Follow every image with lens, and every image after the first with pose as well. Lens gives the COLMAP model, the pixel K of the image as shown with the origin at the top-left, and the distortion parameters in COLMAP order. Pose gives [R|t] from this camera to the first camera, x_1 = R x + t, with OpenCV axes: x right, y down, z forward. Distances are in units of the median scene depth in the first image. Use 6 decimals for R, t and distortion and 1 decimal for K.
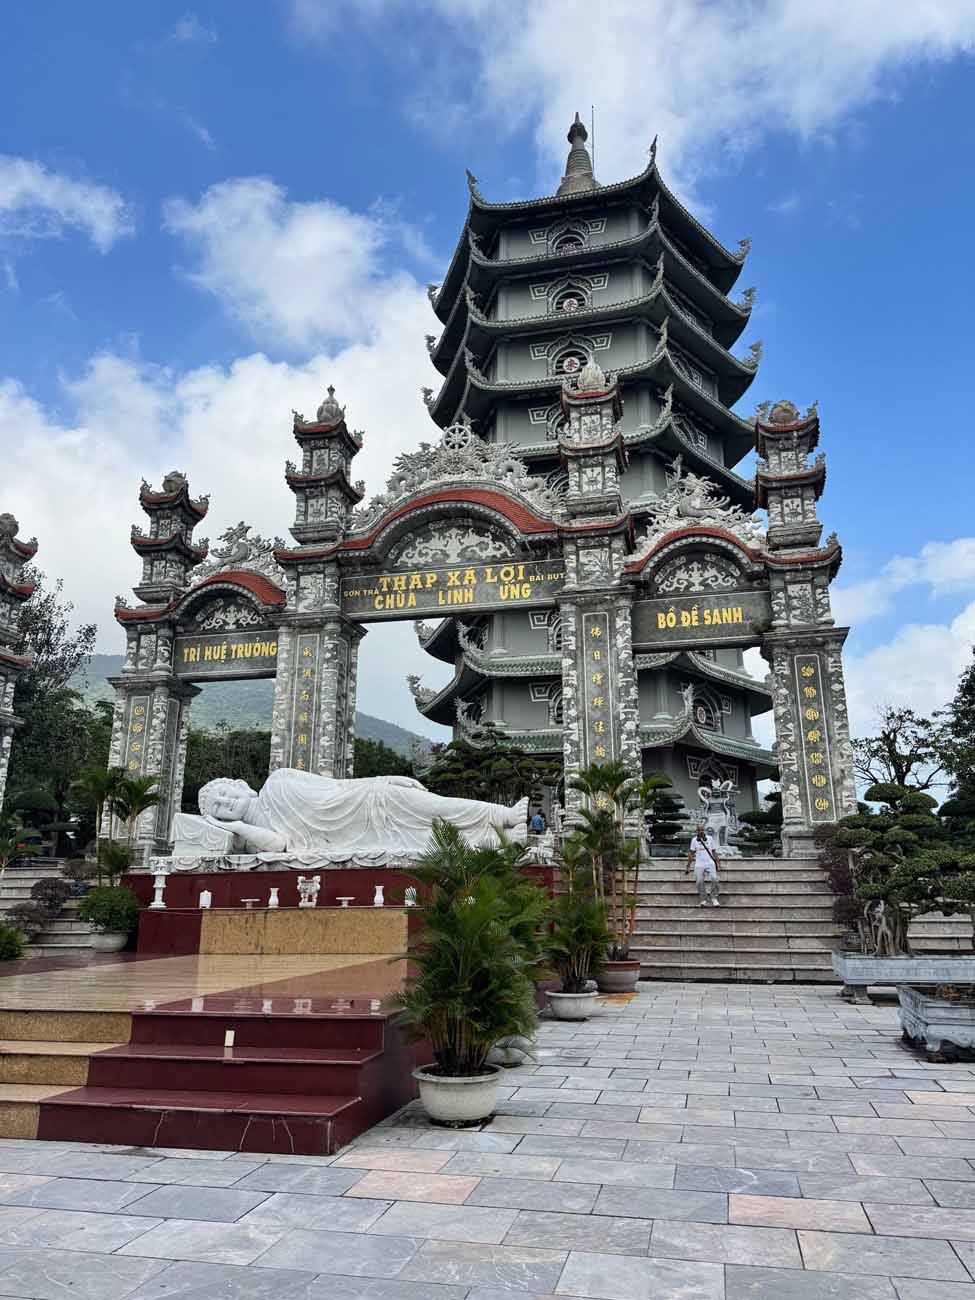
lens RADIAL K [[906.4, 0, 494.4], [0, 906.4, 654.3], [0, 0, 1]] dist [0.097492, -0.049149]
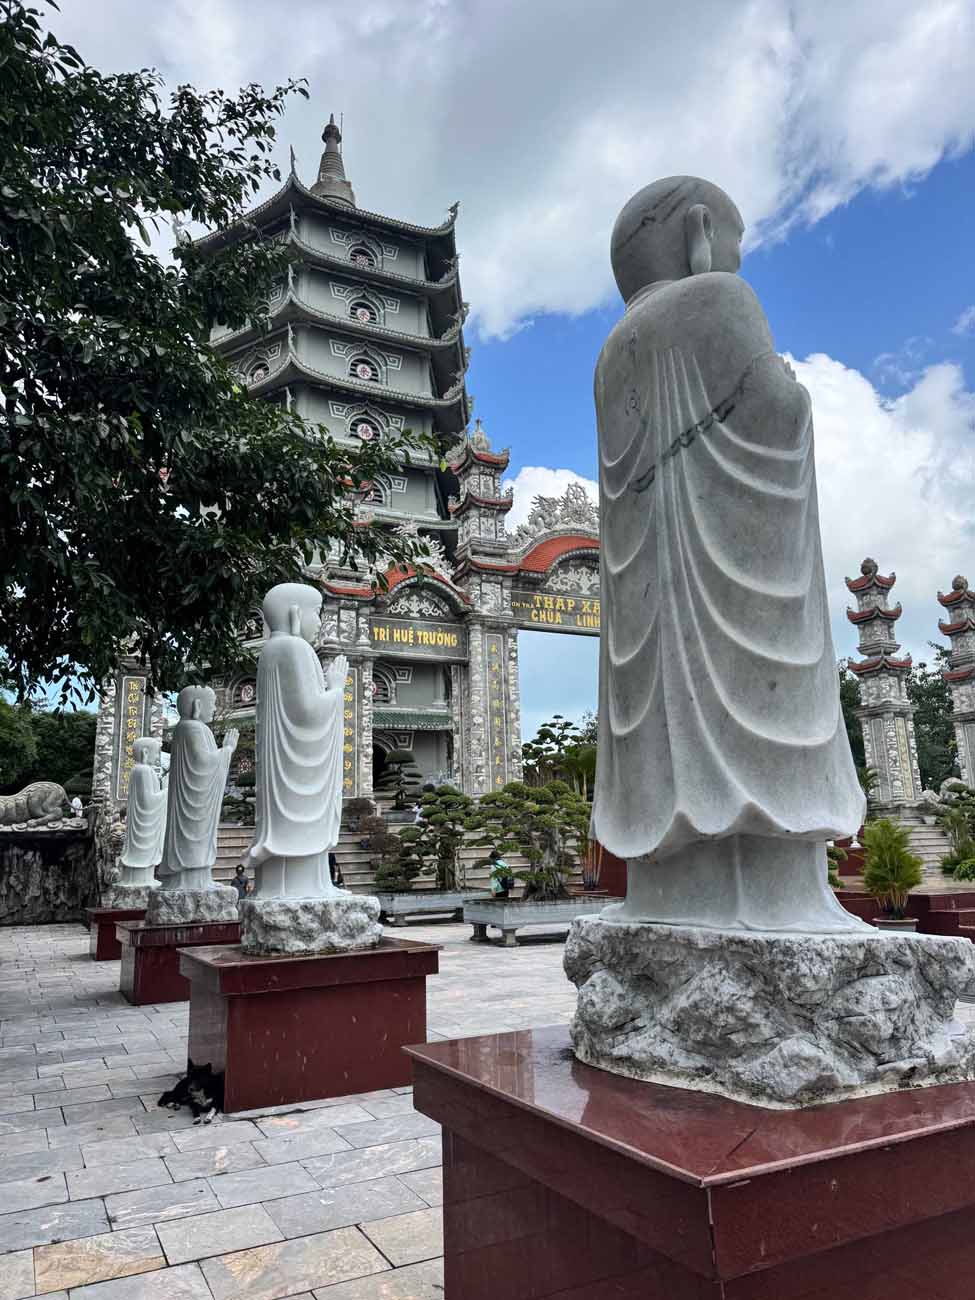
lens RADIAL K [[906.4, 0, 497.4], [0, 906.4, 657.8], [0, 0, 1]] dist [0.097492, -0.049149]
pose [[0.761658, 0.117657, 0.637208, -0.957652], [-0.142878, 0.989668, -0.011954, 0.022524], [-0.632031, -0.081938, 0.770599, 0.069764]]
